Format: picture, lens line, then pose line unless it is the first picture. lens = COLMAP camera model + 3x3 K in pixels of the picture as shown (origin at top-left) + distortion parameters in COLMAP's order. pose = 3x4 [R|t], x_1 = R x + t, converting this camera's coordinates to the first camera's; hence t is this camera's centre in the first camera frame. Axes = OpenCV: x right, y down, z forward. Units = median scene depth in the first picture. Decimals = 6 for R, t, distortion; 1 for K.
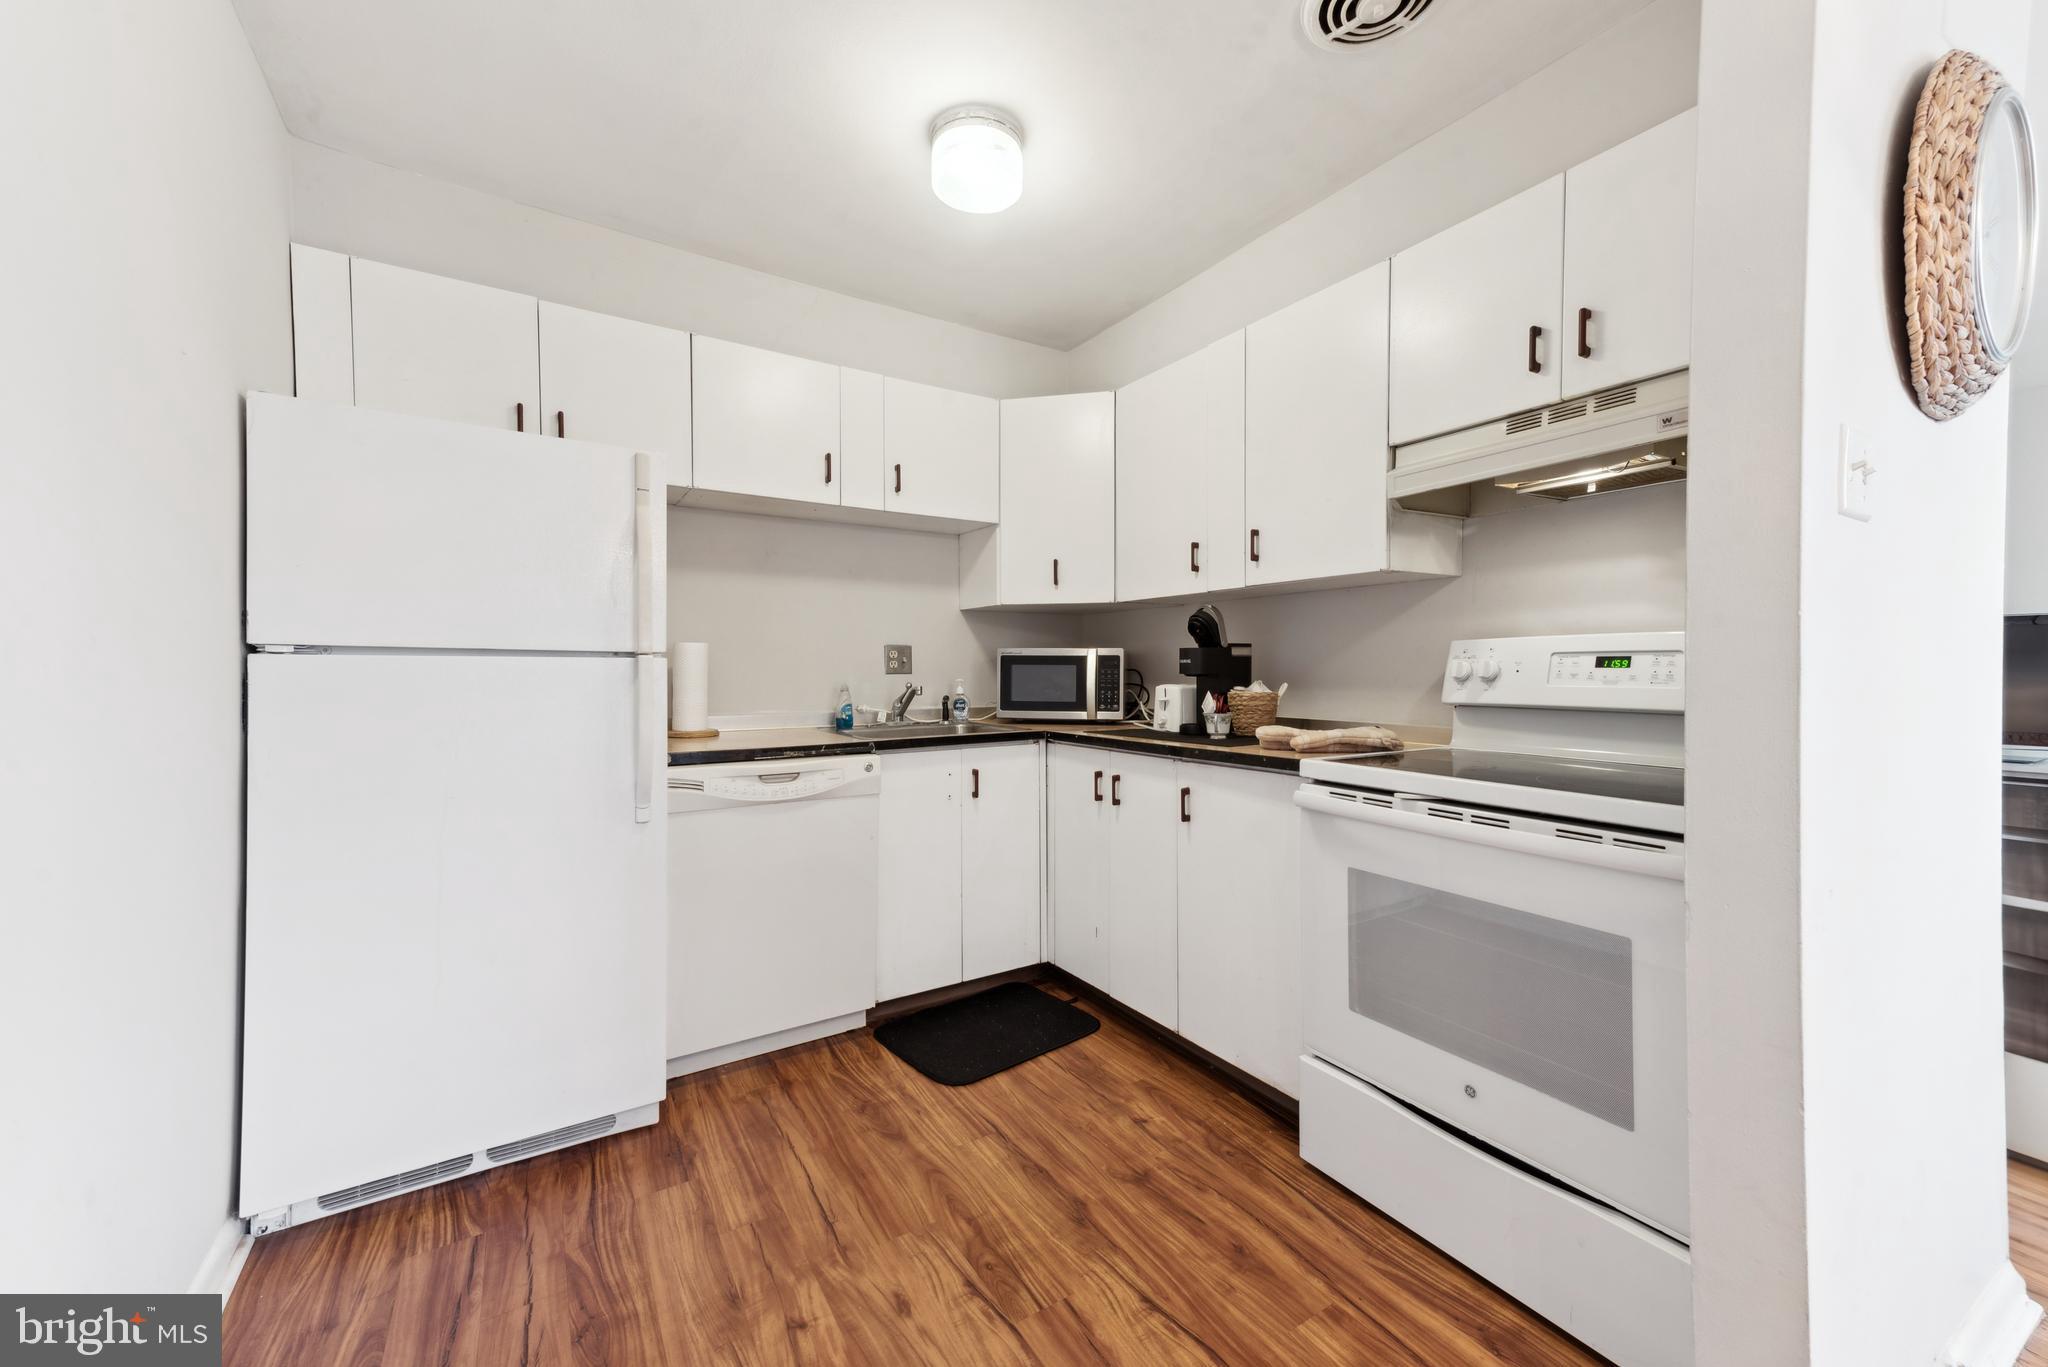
lens RADIAL K [[776.2, 0, 1025.6], [0, 776.2, 677.1], [0, 0, 1]] dist [0.016541, -0.000473]
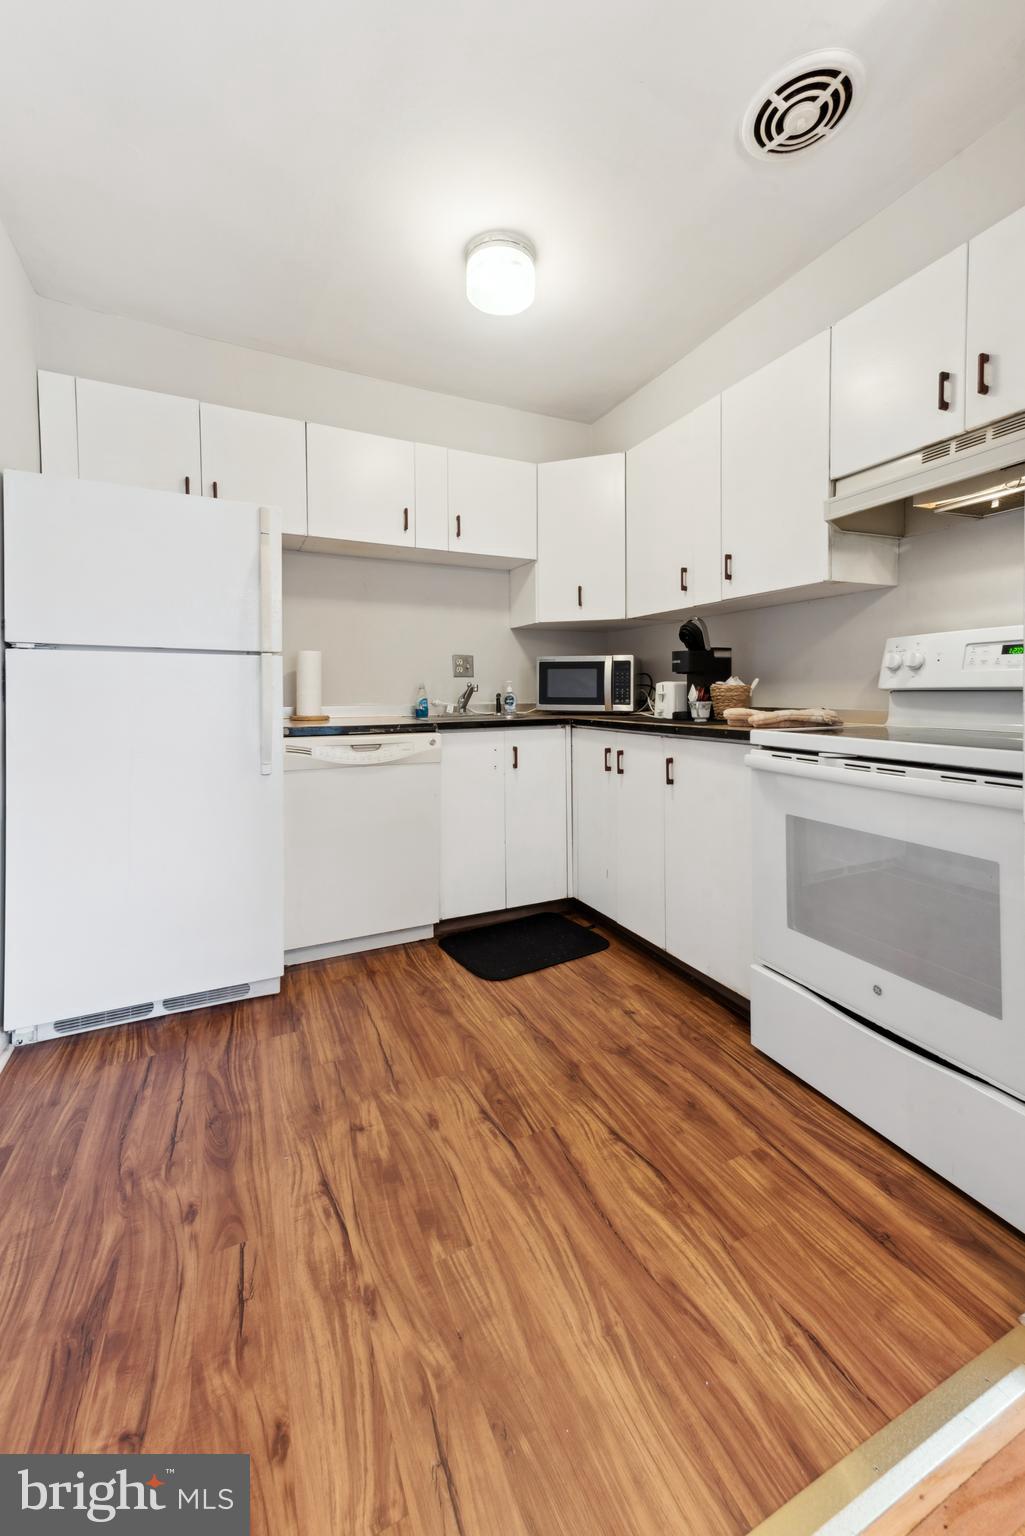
lens RADIAL K [[609.0, 0, 522.5], [0, 609.0, 701.9], [0, 0, 1]] dist [0.015376, 0.000165]
pose [[0.993205, 0.003978, -0.116311, 0.096895], [-0.003293, 0.999976, 0.006080, 0.054095], [0.116333, -0.005655, 0.993194, -0.027999]]
